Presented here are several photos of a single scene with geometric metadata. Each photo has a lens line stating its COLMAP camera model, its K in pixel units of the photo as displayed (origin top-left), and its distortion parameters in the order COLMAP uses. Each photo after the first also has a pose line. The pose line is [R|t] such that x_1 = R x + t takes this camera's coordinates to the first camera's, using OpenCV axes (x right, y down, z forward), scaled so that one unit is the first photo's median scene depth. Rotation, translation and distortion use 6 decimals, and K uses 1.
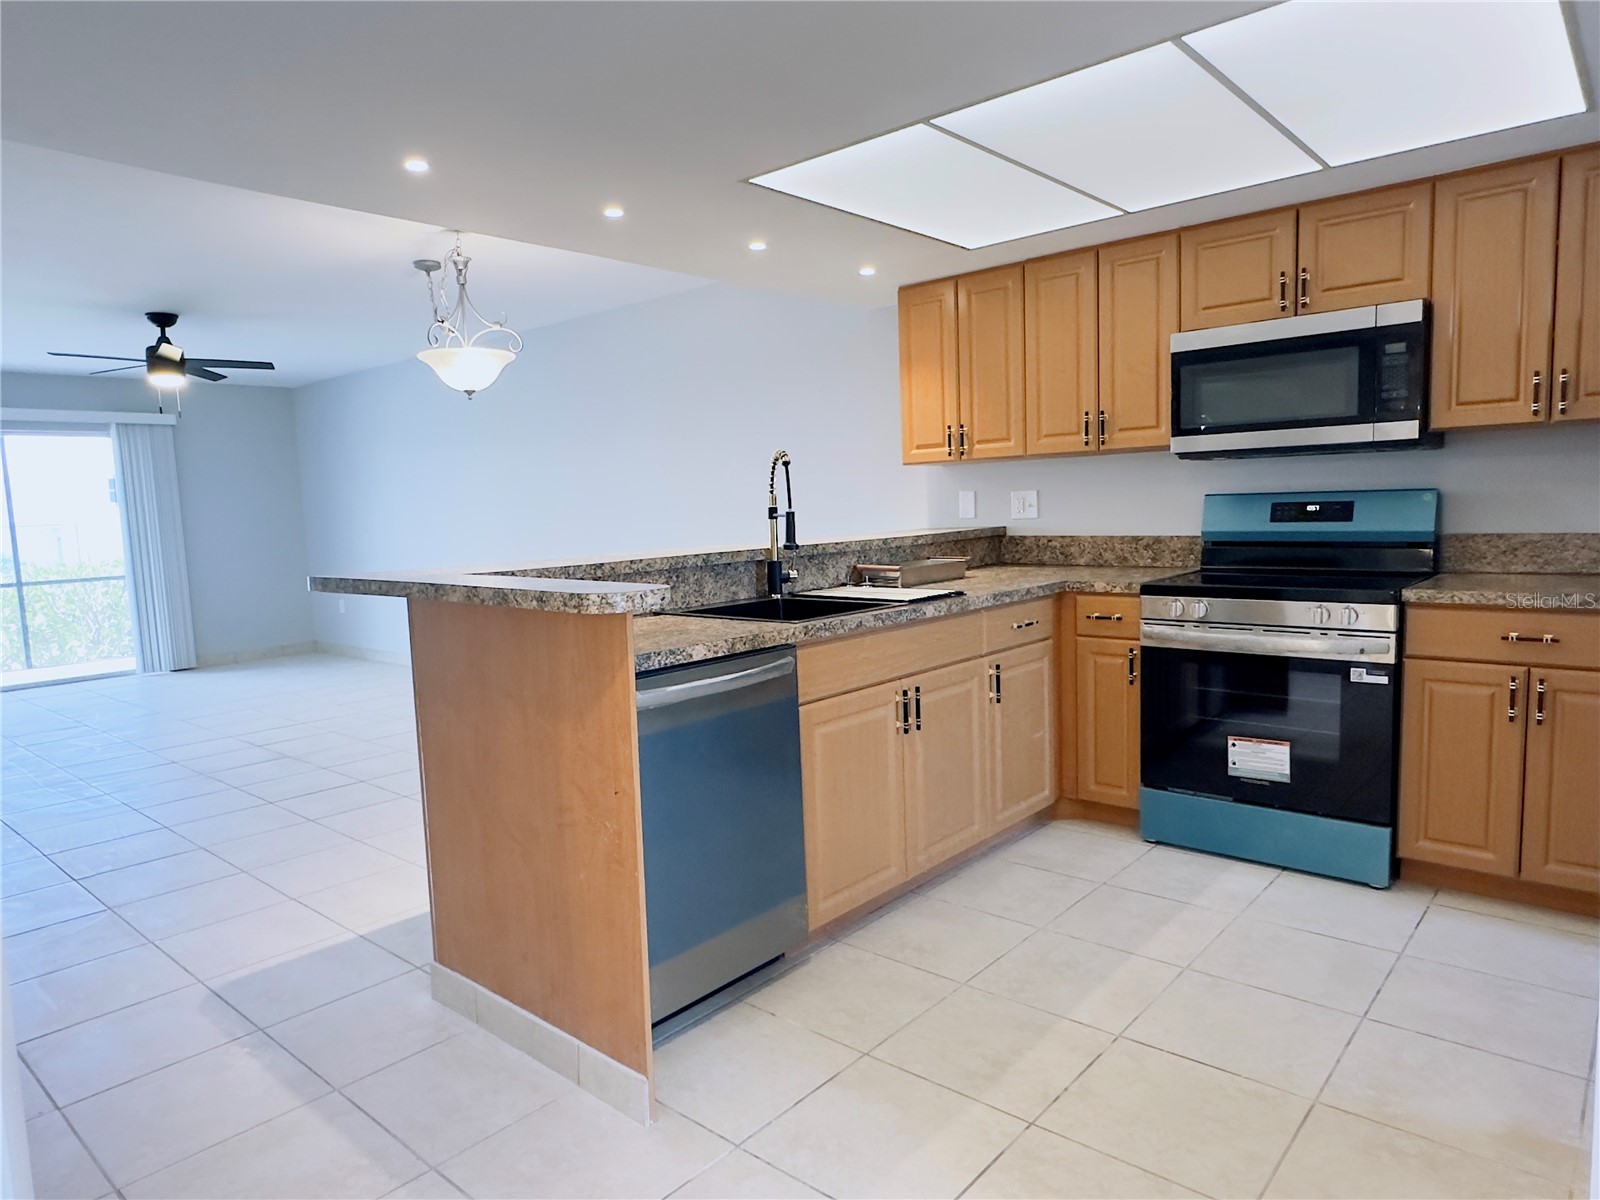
lens RADIAL K [[995.4, 0, 797.3], [0, 995.4, 610.6], [0, 0, 1]] dist [-0.004708, 0.004392]
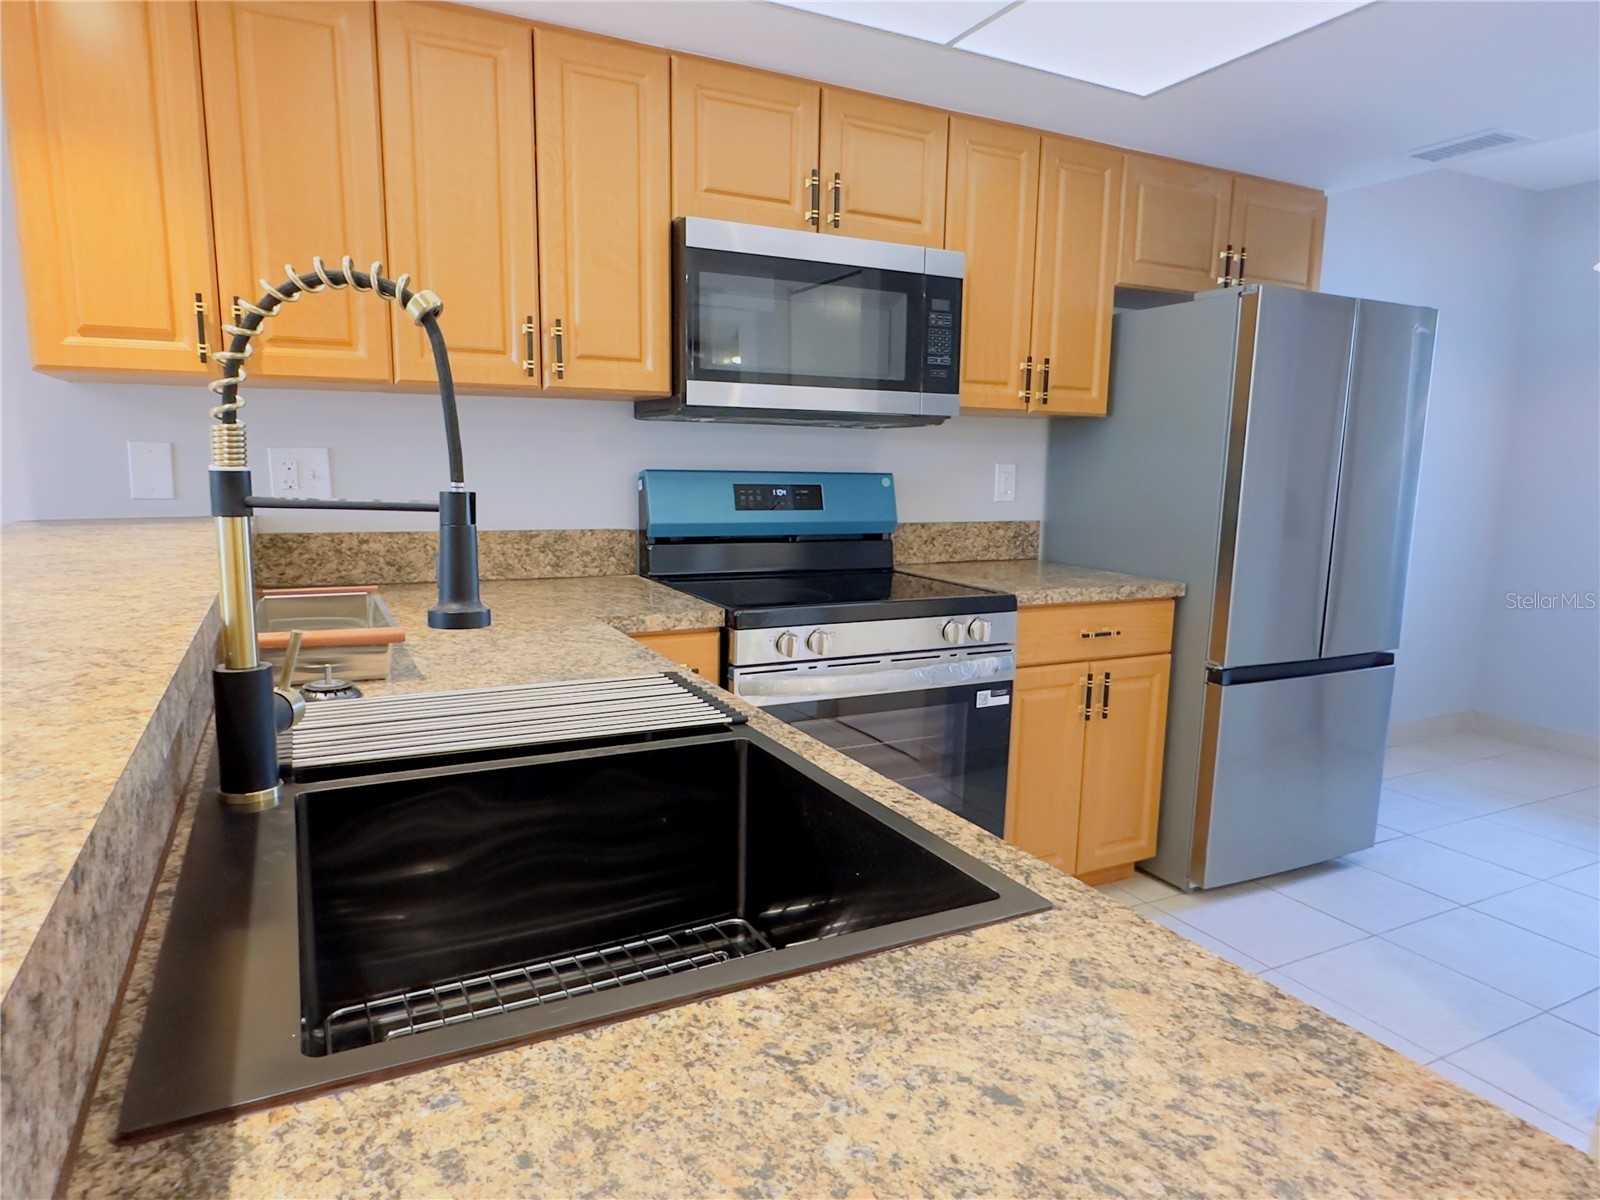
lens RADIAL K [[995.4, 0, 797.3], [0, 995.4, 610.6], [0, 0, 1]] dist [-0.004708, 0.004392]
pose [[0.365204, -0.099917, 0.925550, -0.231521], [0.071279, 0.994306, 0.079214, -0.078059], [-0.928195, 0.037043, 0.370246, 0.763278]]
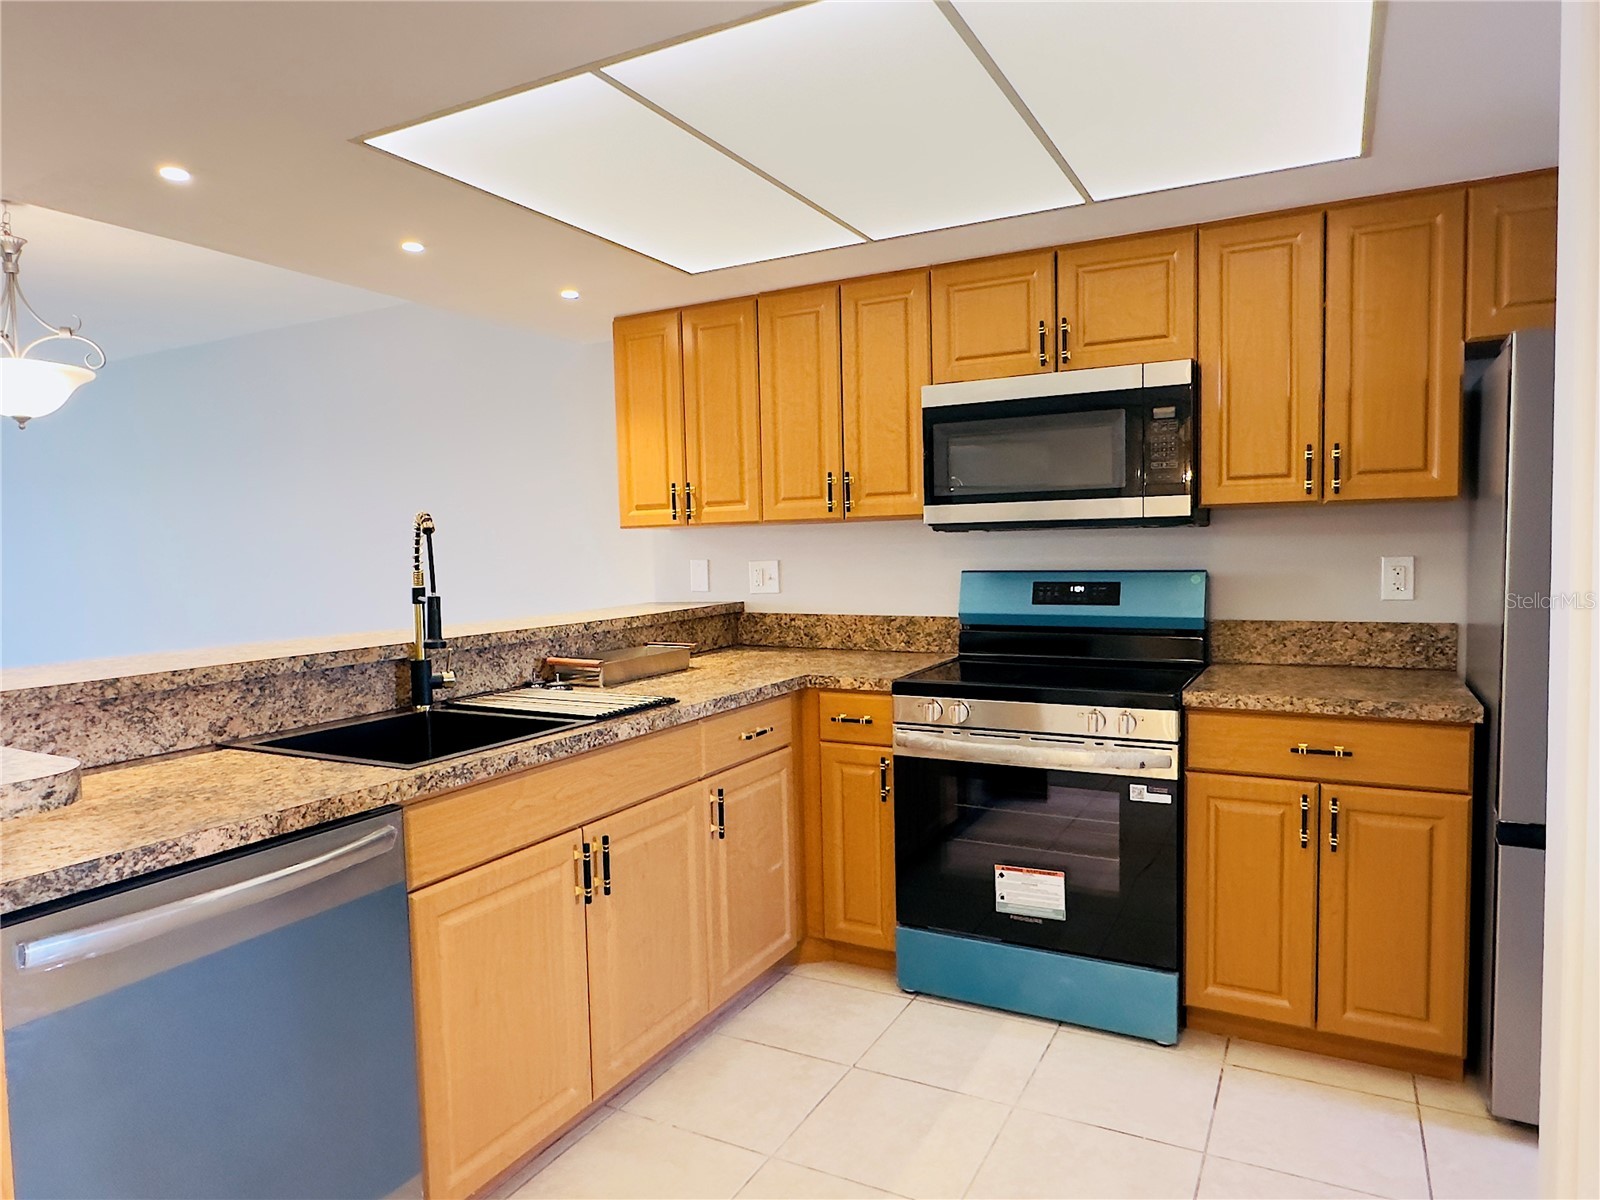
lens RADIAL K [[995.4, 0, 797.3], [0, 995.4, 610.6], [0, 0, 1]] dist [-0.004708, 0.004392]
pose [[0.973622, 0.000173, 0.228168, 0.081421], [0.011413, 0.998711, -0.049459, -0.047039], [-0.227883, 0.050759, 0.972365, 0.215854]]
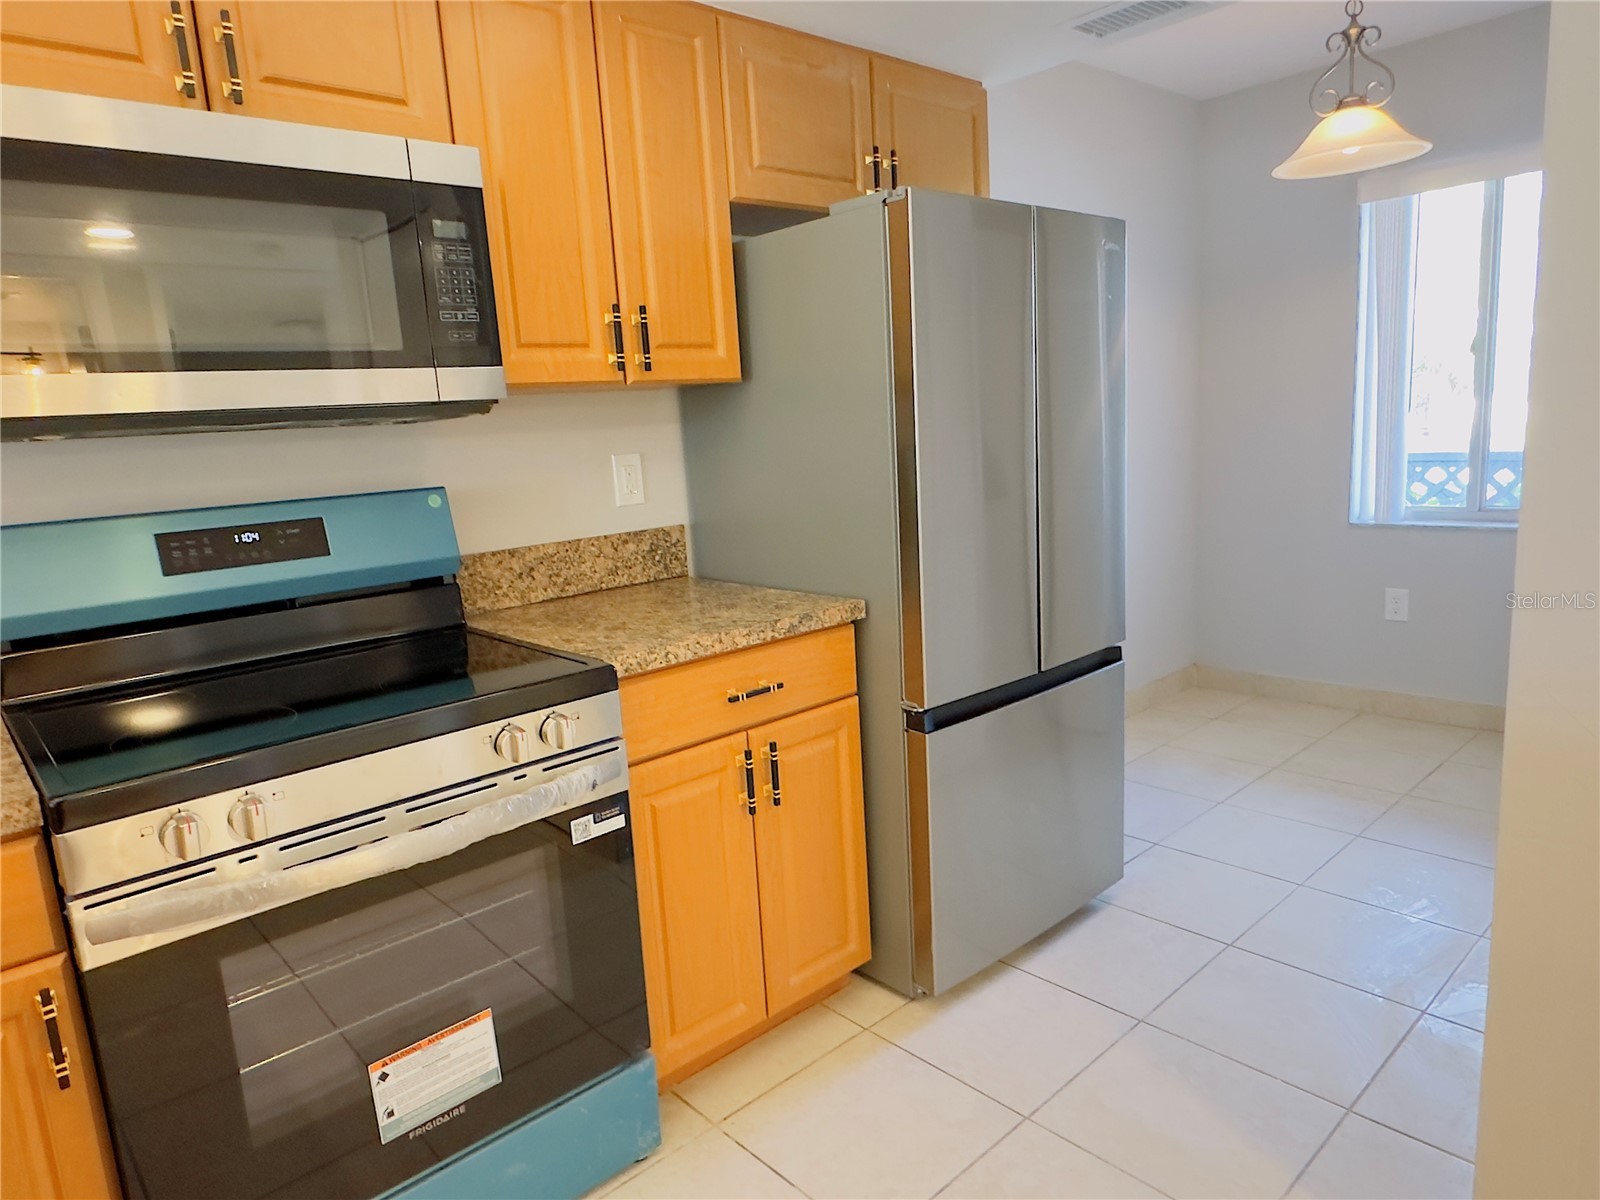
lens RADIAL K [[1008.6, 0, 799.6], [0, 1008.6, 604.2], [0, 0, 1]] dist [-0.006294, 0.000092]
pose [[0.109603, -0.152137, 0.982263, 0.049848], [0.165921, 0.977152, 0.132832, -0.099772], [-0.980029, 0.148420, 0.132342, 0.725150]]
